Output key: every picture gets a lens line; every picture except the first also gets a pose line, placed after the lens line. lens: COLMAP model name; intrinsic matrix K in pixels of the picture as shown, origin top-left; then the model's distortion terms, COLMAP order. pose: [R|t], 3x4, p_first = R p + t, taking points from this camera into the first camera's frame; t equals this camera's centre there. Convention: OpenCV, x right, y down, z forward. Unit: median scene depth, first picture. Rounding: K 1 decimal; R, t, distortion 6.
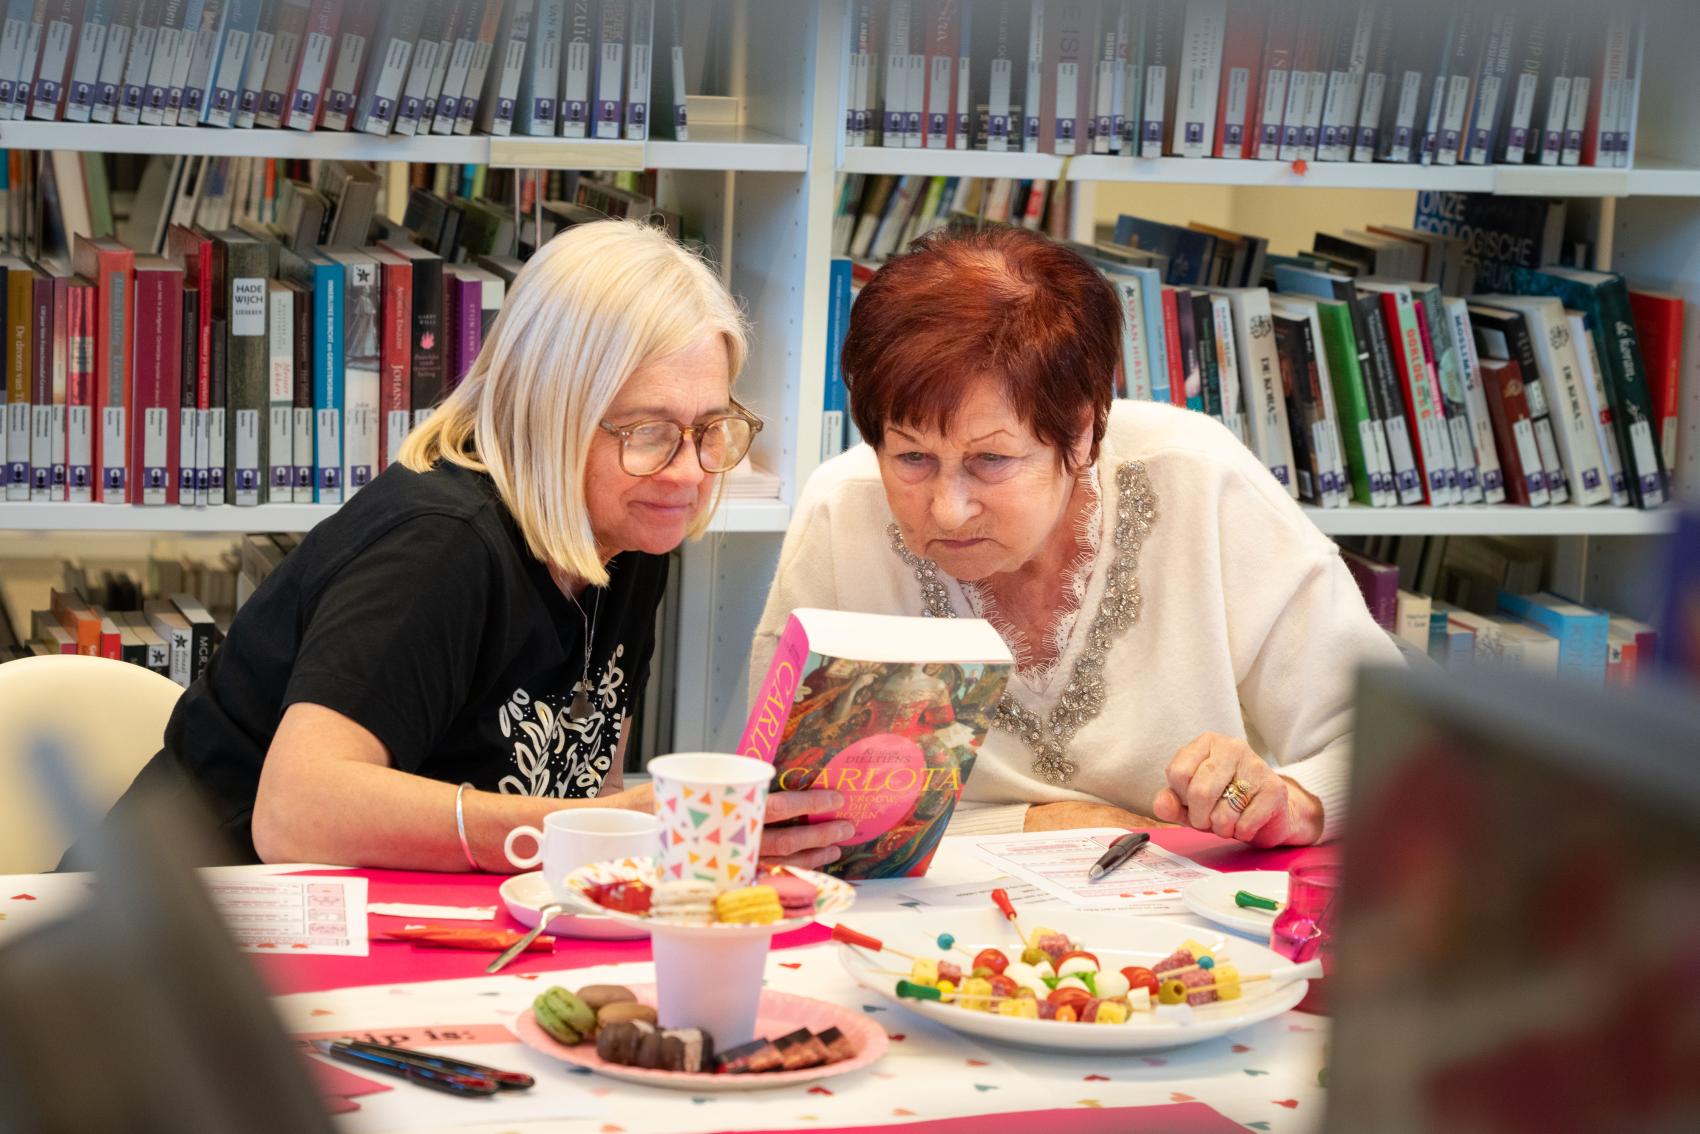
lens RADIAL K [[4041.2, 0, 850.0], [0, 4041.2, 567.0], [0, 0, 1]] dist [0.237291, -0.557233]
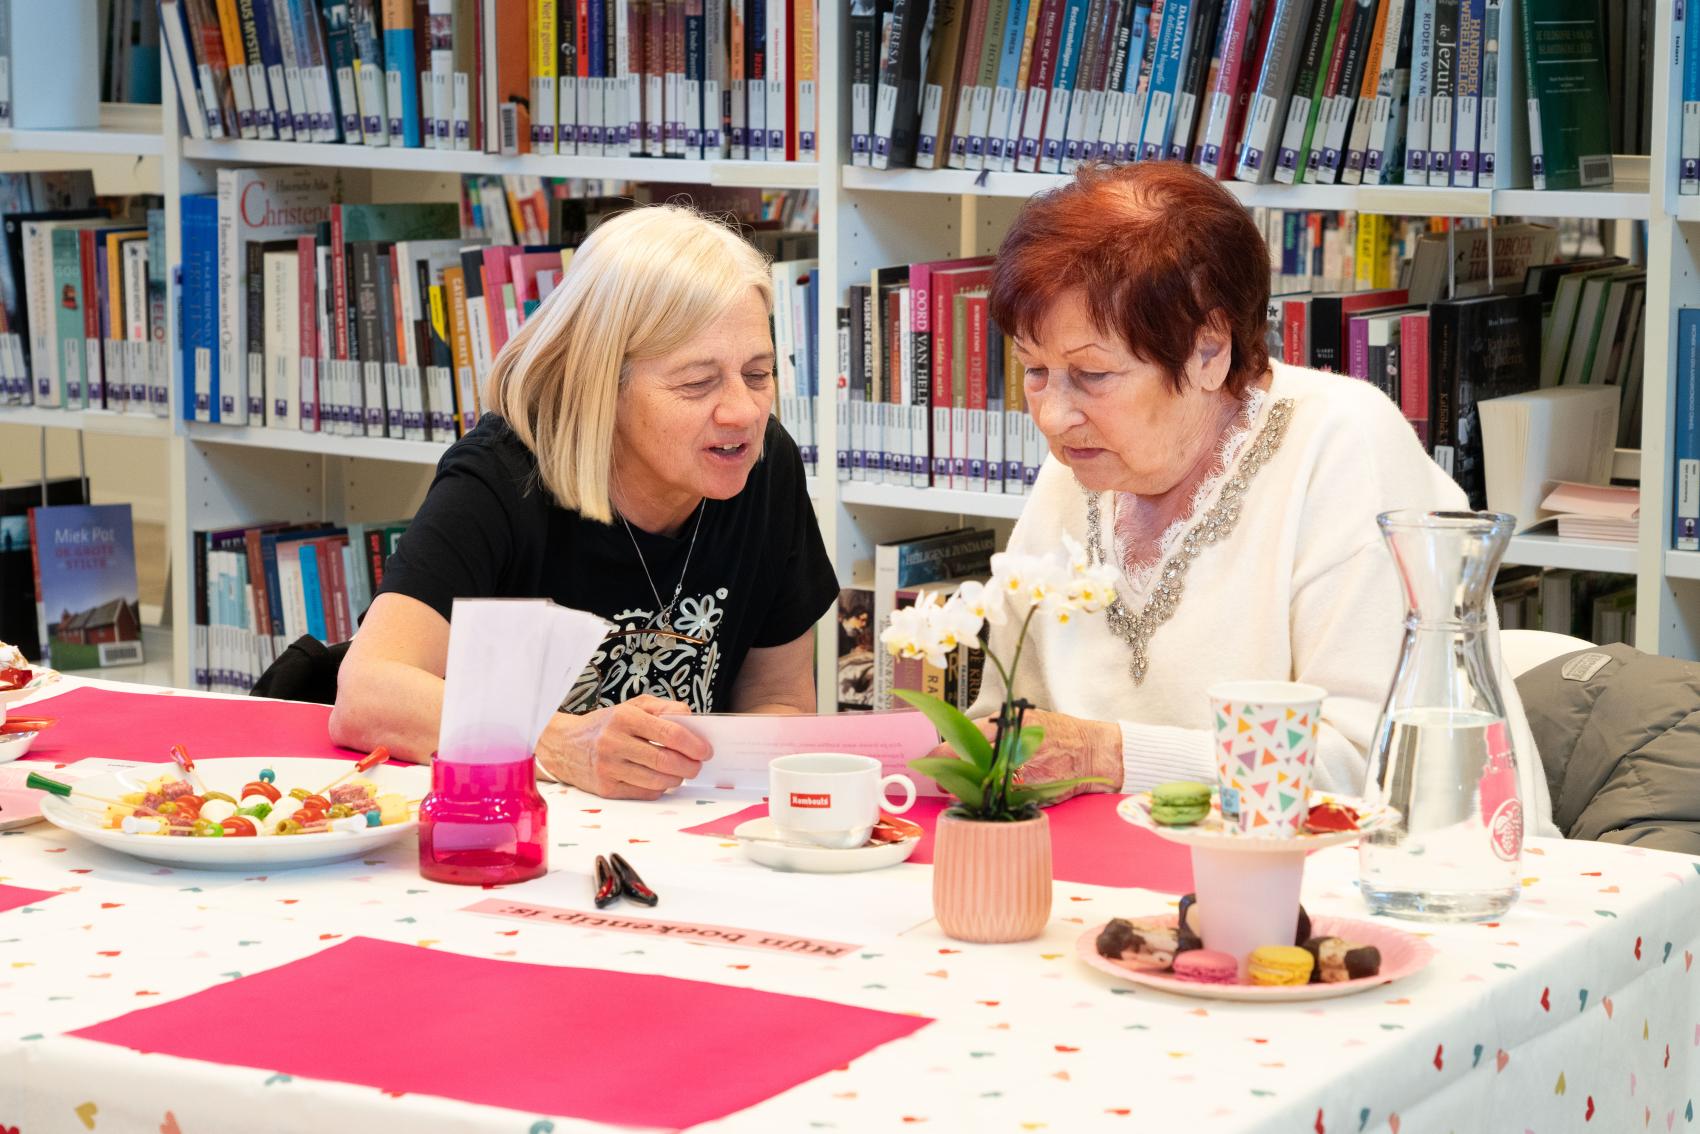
lens RADIAL K [[4041.2, 0, 850.0], [0, 4041.2, 567.0], [0, 0, 1]] dist [0.237291, -0.557233]
pose [[0.643711, 0.072803, -0.761798, 0.672403], [-0.101353, 0.994806, 0.009428, -0.001542], [0.758527, 0.071142, 0.647746, 0.210502]]
